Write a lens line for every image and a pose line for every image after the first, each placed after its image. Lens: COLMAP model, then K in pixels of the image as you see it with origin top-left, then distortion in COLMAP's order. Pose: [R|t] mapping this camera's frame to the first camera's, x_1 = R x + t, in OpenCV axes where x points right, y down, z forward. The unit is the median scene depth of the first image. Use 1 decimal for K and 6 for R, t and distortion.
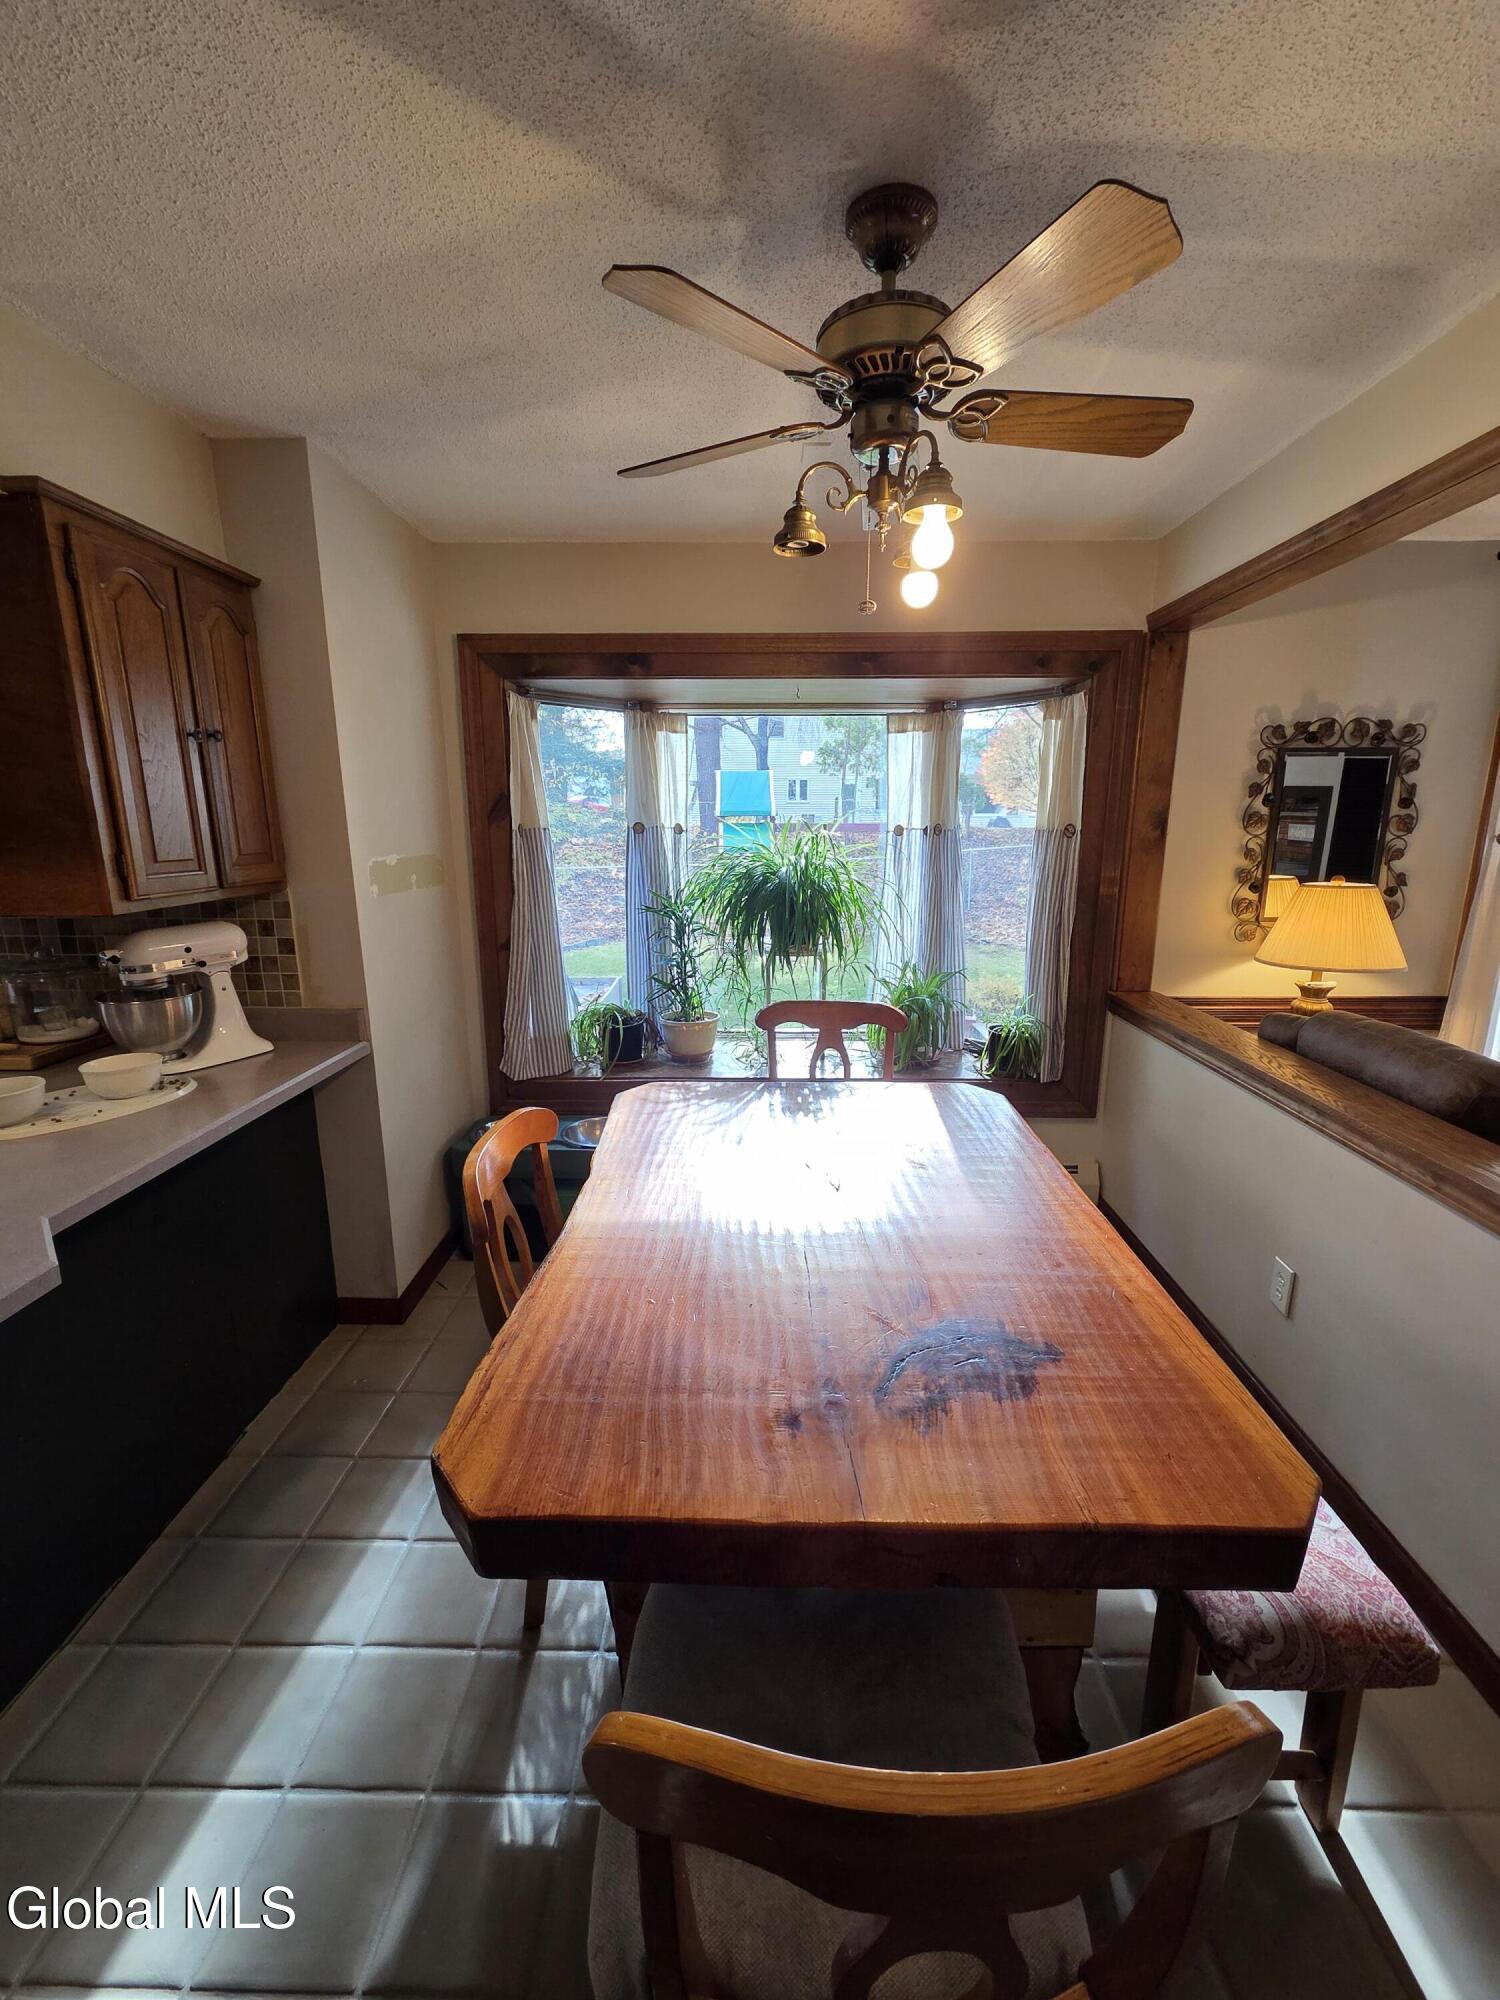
lens RADIAL K [[816.8, 0, 757.4], [0, 816.8, 997.4], [0, 0, 1]] dist [0.002996, 0.000144]
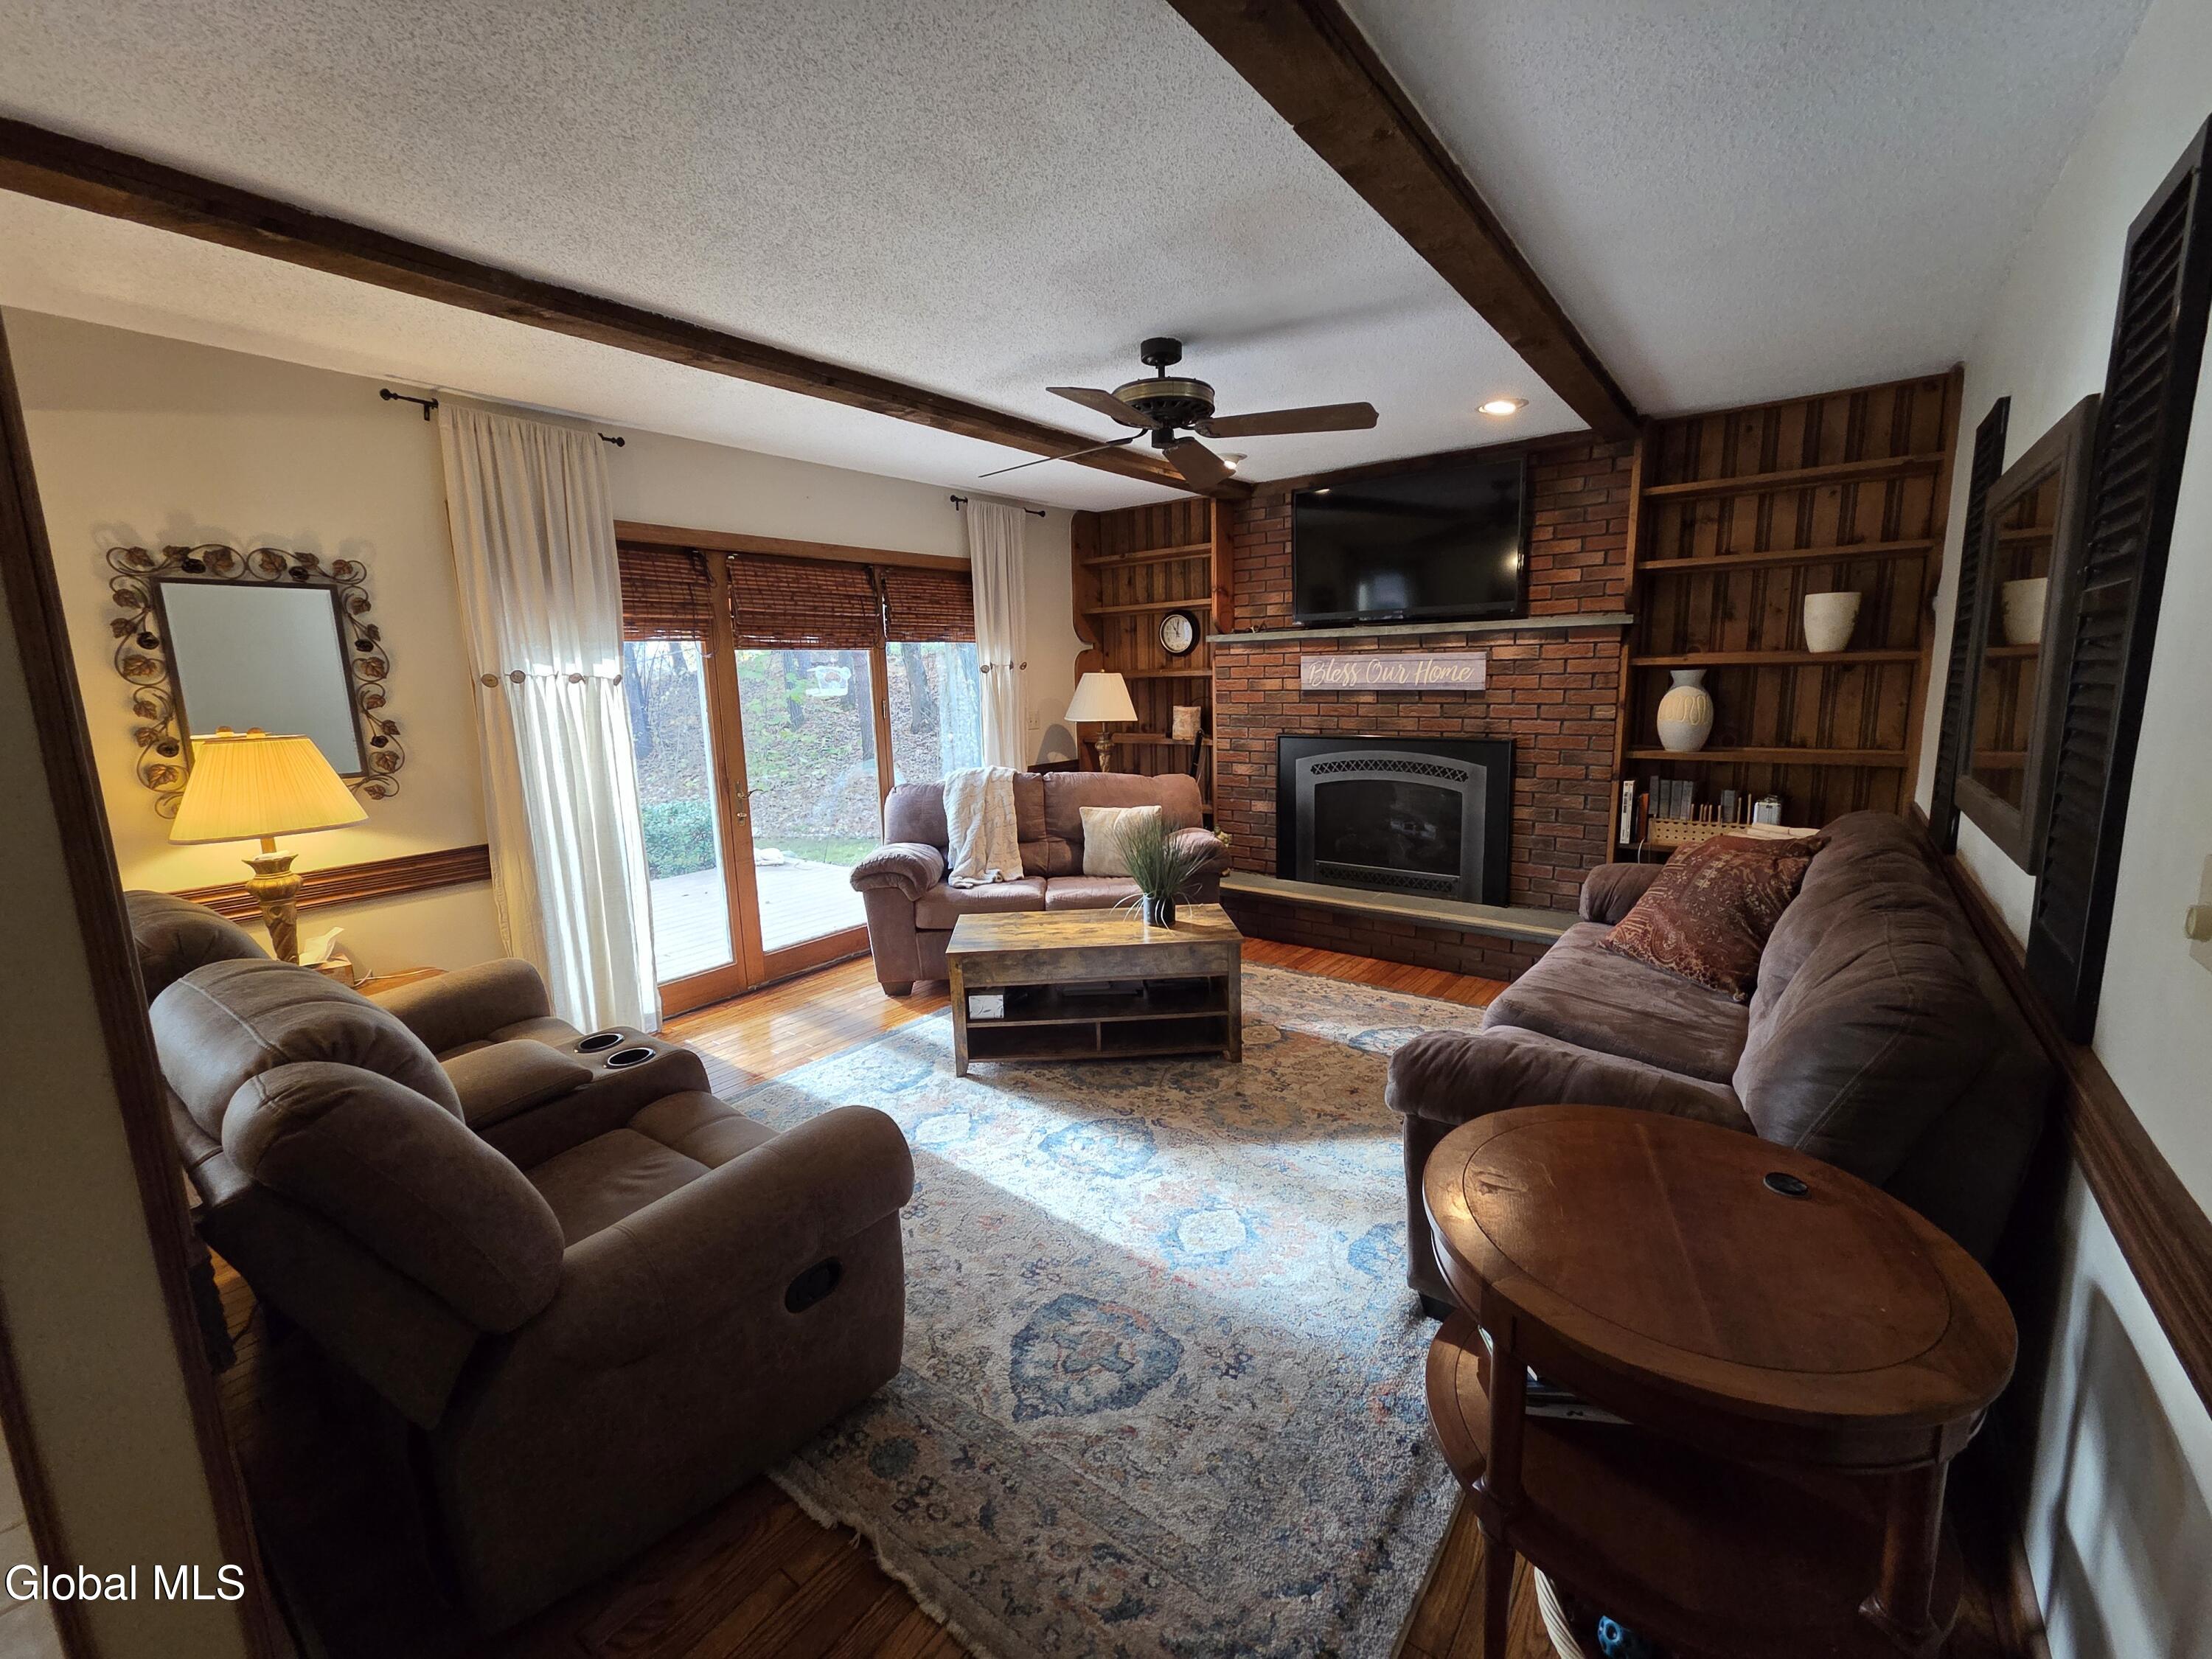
lens RADIAL K [[903.4, 0, 1102.1], [0, 903.4, 821.9], [0, 0, 1]] dist [0.002996, 0.000144]
pose [[0.598583, -0.149020, 0.787078, 0.463212], [0.201223, 0.979012, 0.032327, 0.090633], [-0.775376, 0.139028, 0.616006, -0.241647]]
